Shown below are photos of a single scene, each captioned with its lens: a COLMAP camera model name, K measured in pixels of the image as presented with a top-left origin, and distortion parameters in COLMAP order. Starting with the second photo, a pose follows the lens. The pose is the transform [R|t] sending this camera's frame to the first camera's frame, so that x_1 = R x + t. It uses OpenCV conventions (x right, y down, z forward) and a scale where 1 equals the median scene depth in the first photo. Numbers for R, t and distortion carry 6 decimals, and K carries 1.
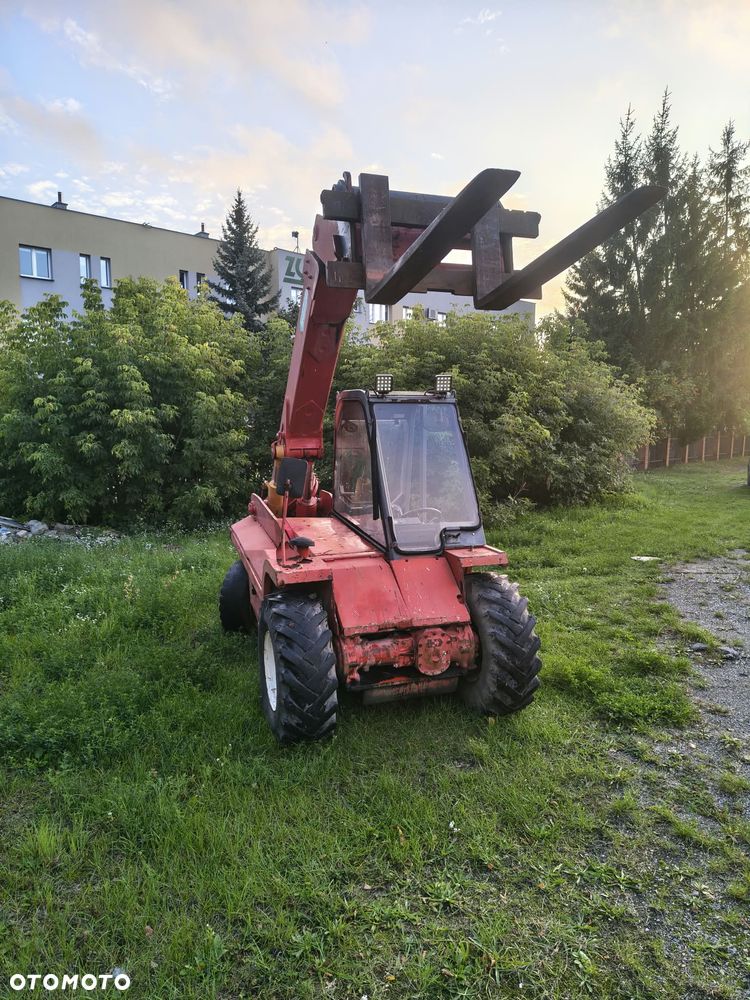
lens RADIAL K [[681.0, 0, 375.0], [0, 681.0, 500.0], [0, 0, 1]] dist [0.039466, -0.047357]
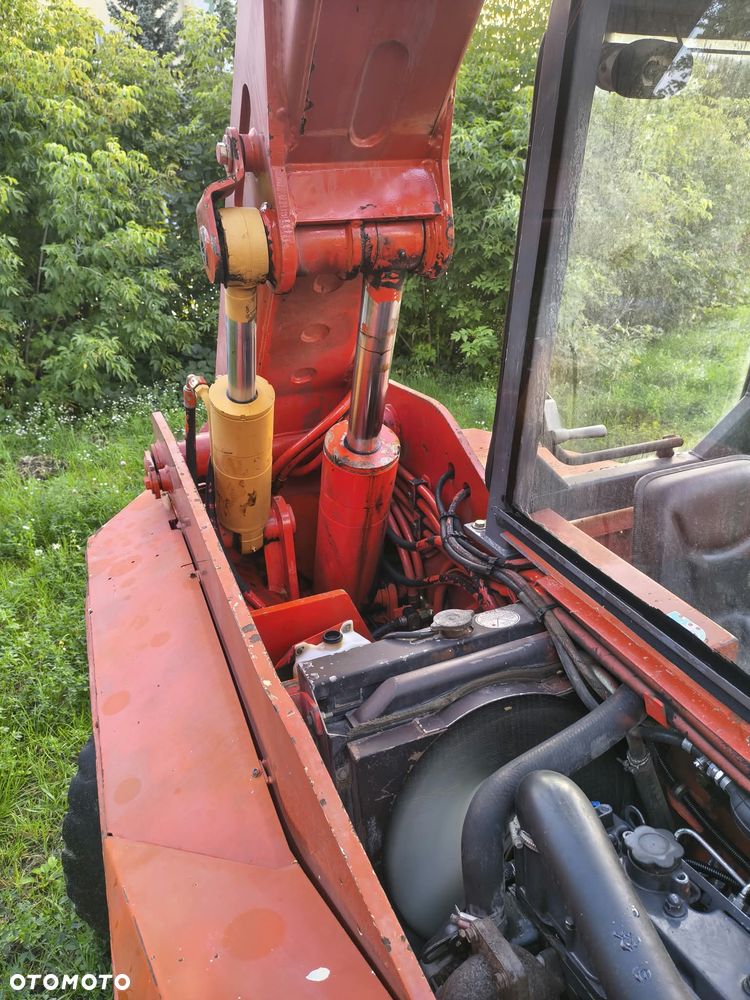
lens RADIAL K [[681.0, 0, 375.0], [0, 681.0, 500.0], [0, 0, 1]] dist [0.039466, -0.047357]
pose [[0.996612, -0.062997, 0.052872, -0.060511], [0.047046, 0.963978, 0.261790, -0.025452], [-0.067459, -0.258415, 0.963676, 0.407021]]
